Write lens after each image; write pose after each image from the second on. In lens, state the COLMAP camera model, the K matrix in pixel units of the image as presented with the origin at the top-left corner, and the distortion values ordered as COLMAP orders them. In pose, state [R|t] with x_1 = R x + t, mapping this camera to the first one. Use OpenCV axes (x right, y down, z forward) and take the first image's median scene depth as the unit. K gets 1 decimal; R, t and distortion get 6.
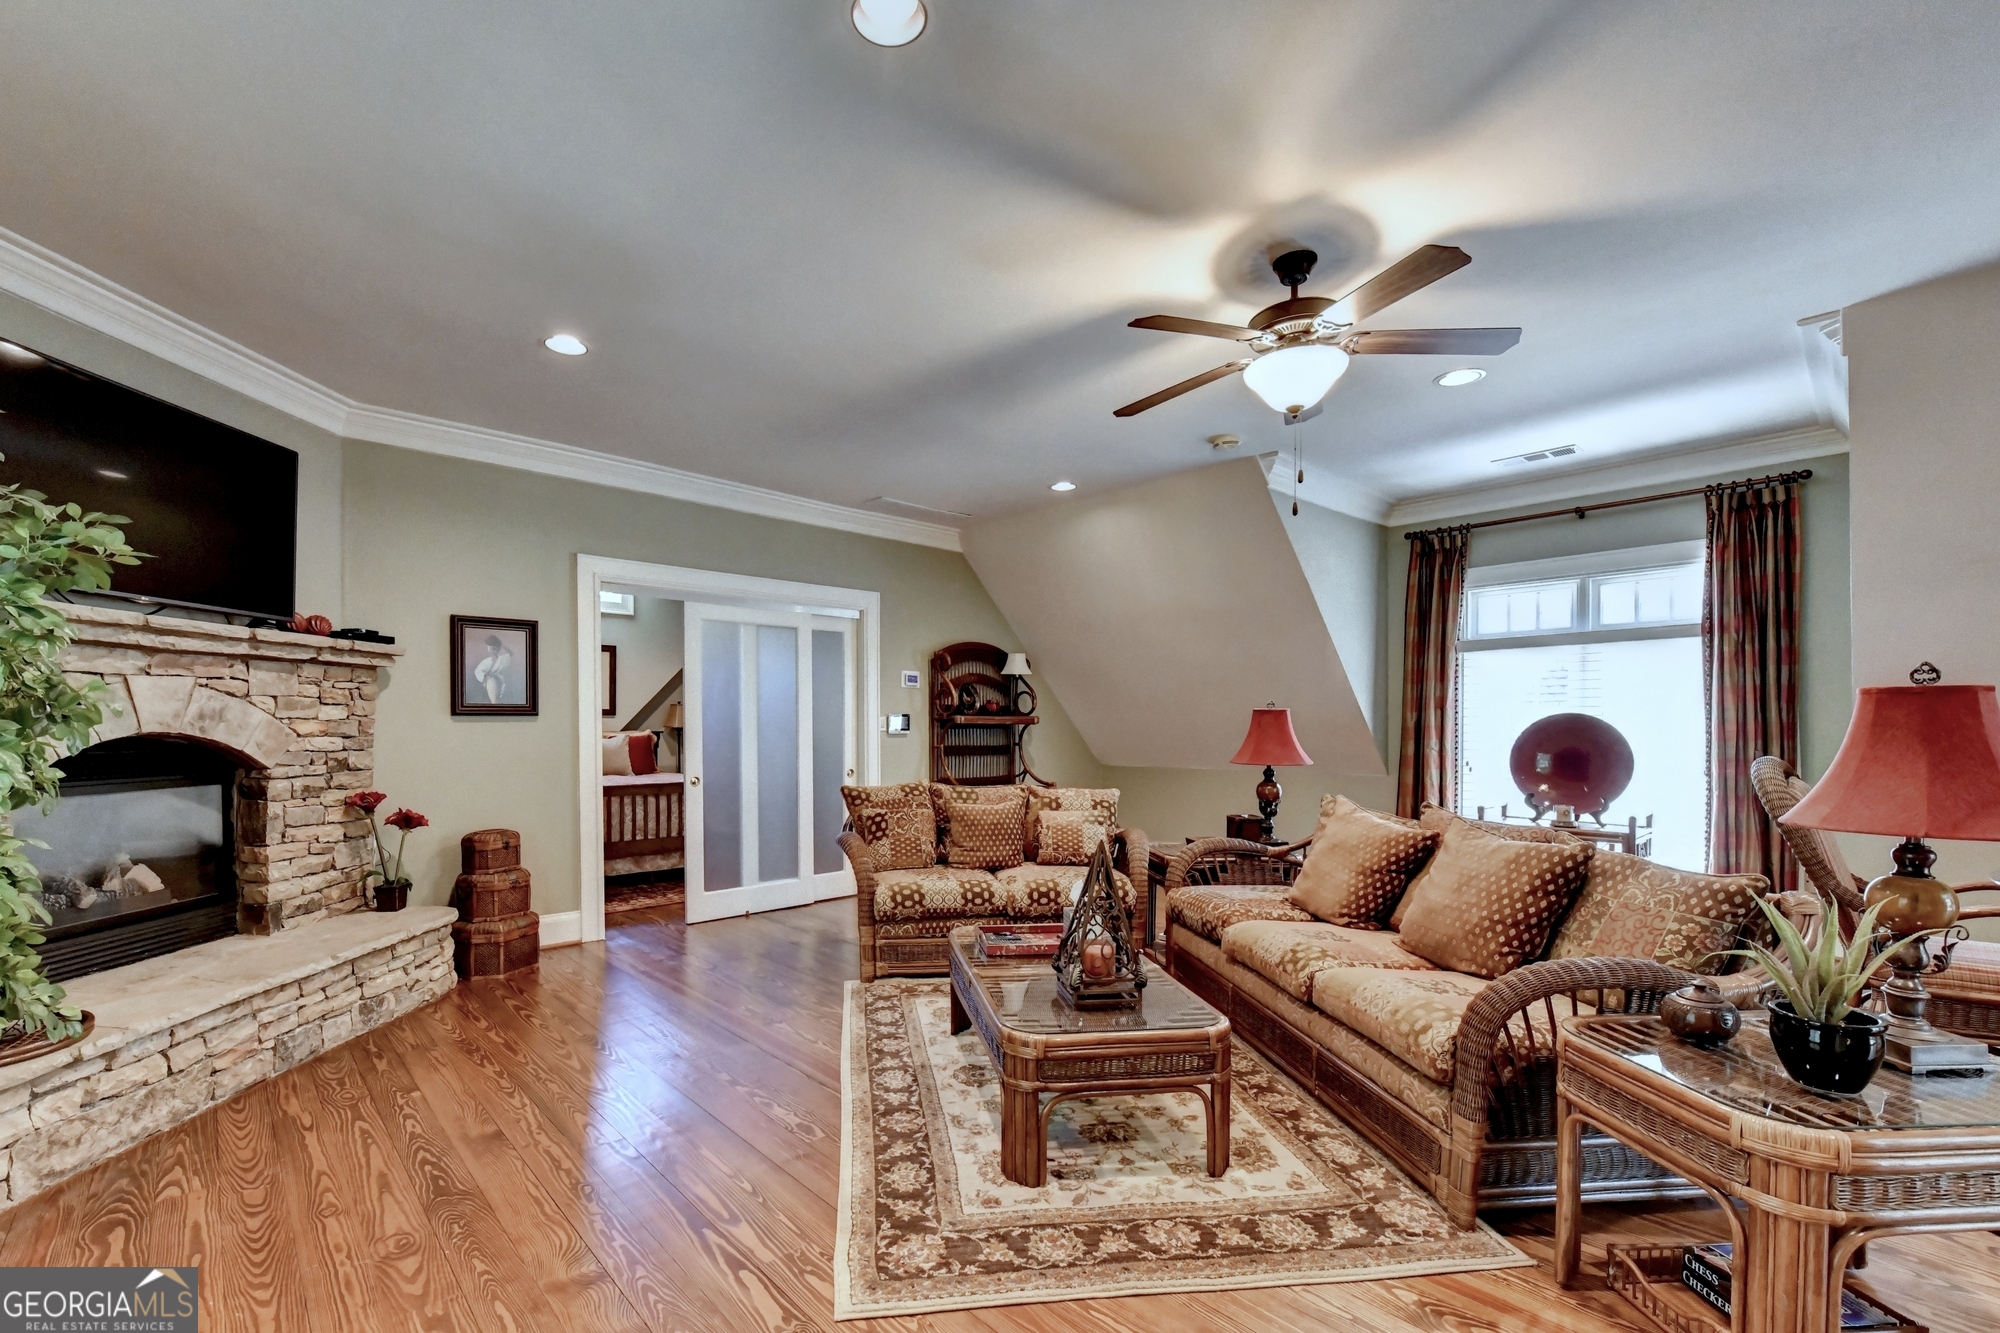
lens RADIAL K [[827.5, 0, 993.6], [0, 827.5, 731.6], [0, 0, 1]] dist [0.000123, 0.000009]
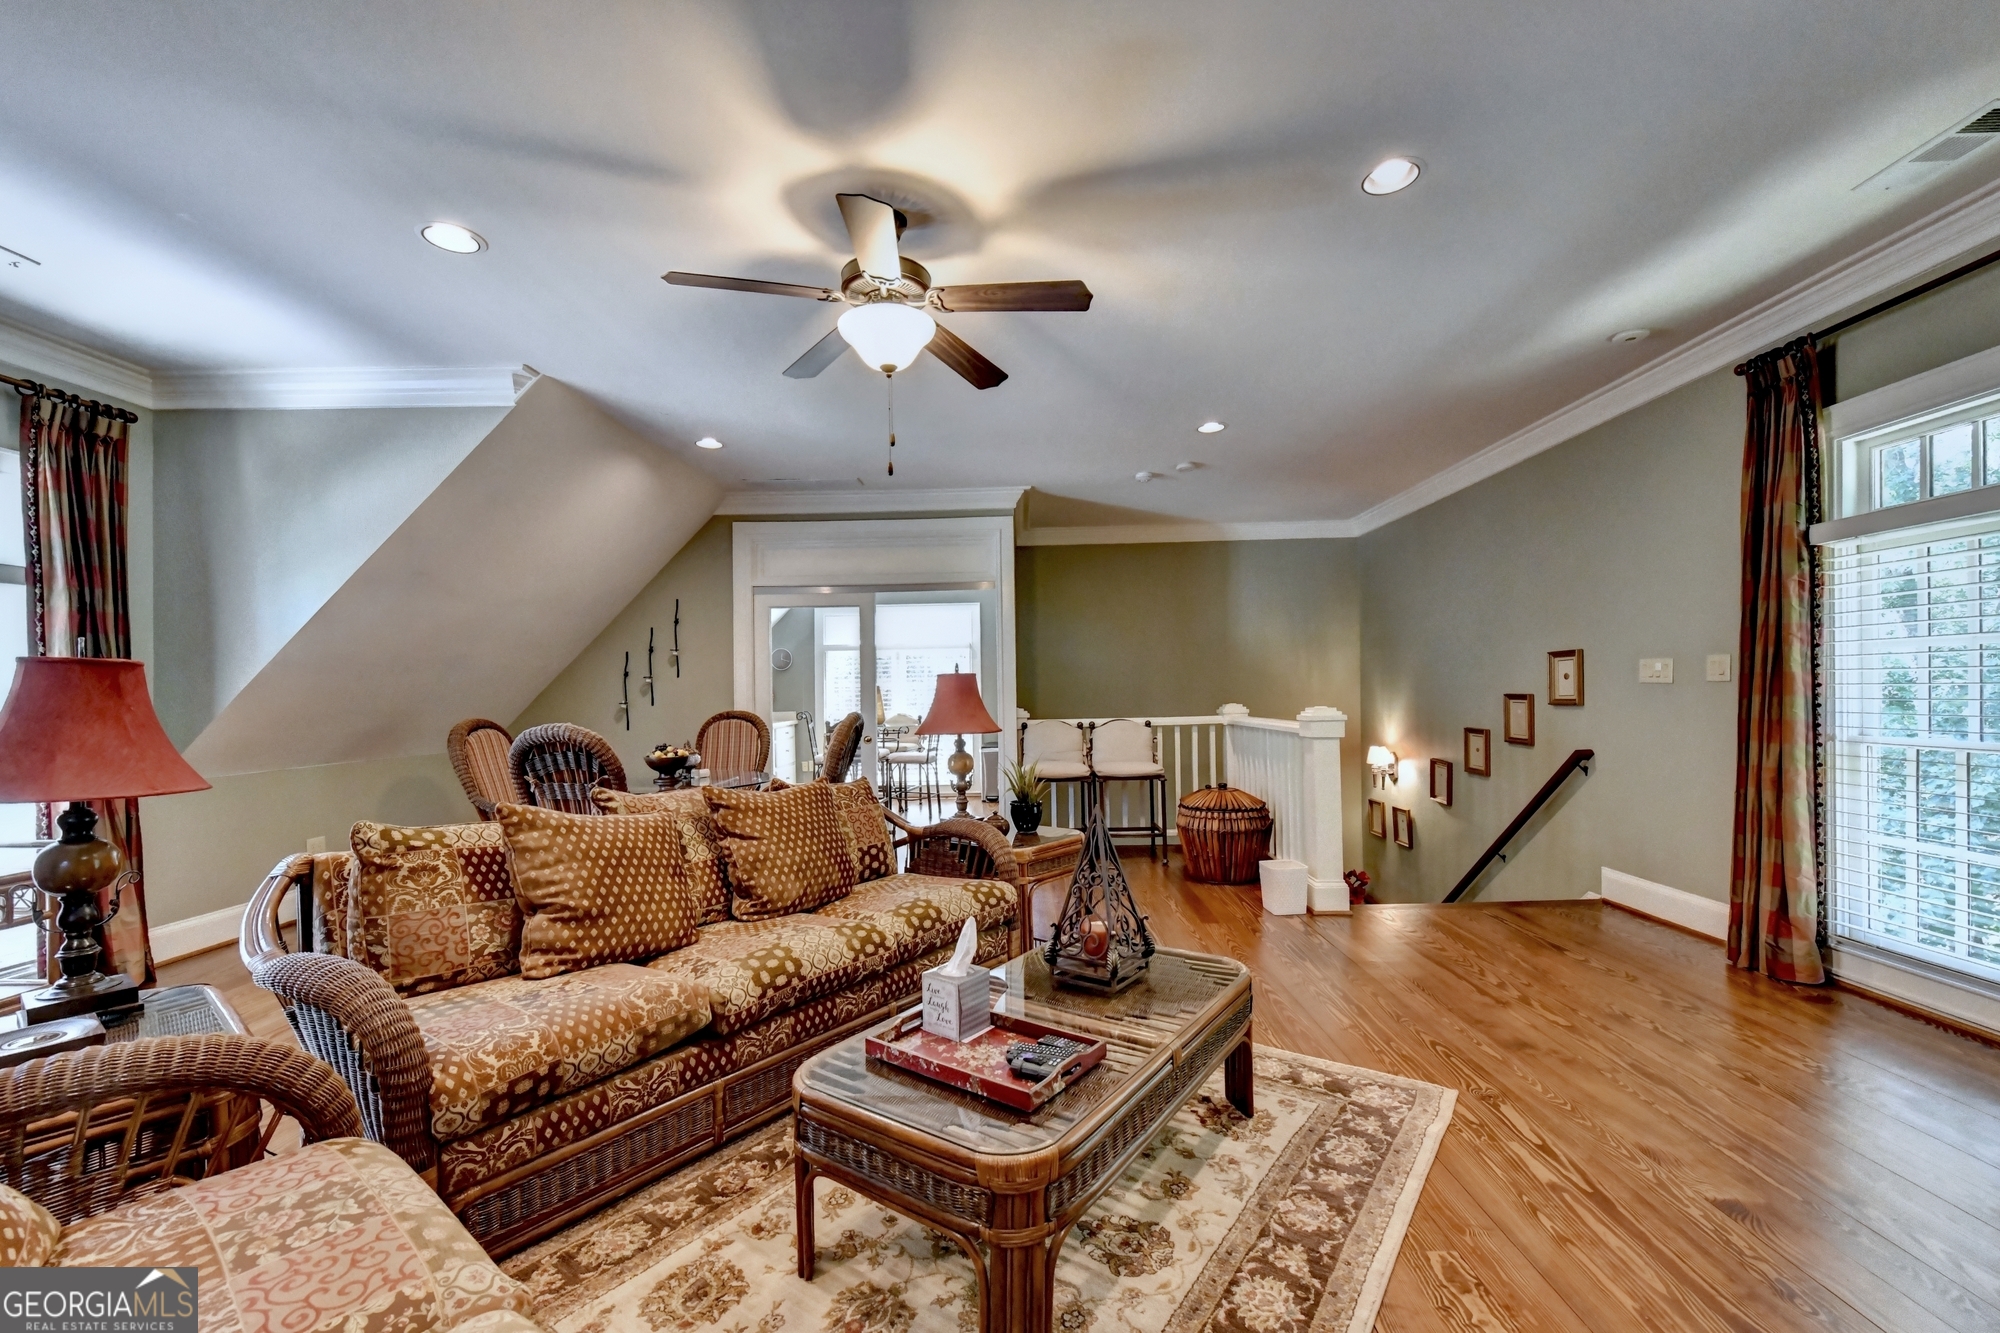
lens RADIAL K [[814.7, 0, 995.1], [0, 814.7, 689.8], [0, 0, 1]] dist [0.000048, 0.000022]
pose [[-0.684634, 0.017557, 0.728676, -0.459852], [0.029077, 0.999572, 0.003236, -0.004980], [-0.728307, 0.023404, -0.684851, 1.708366]]
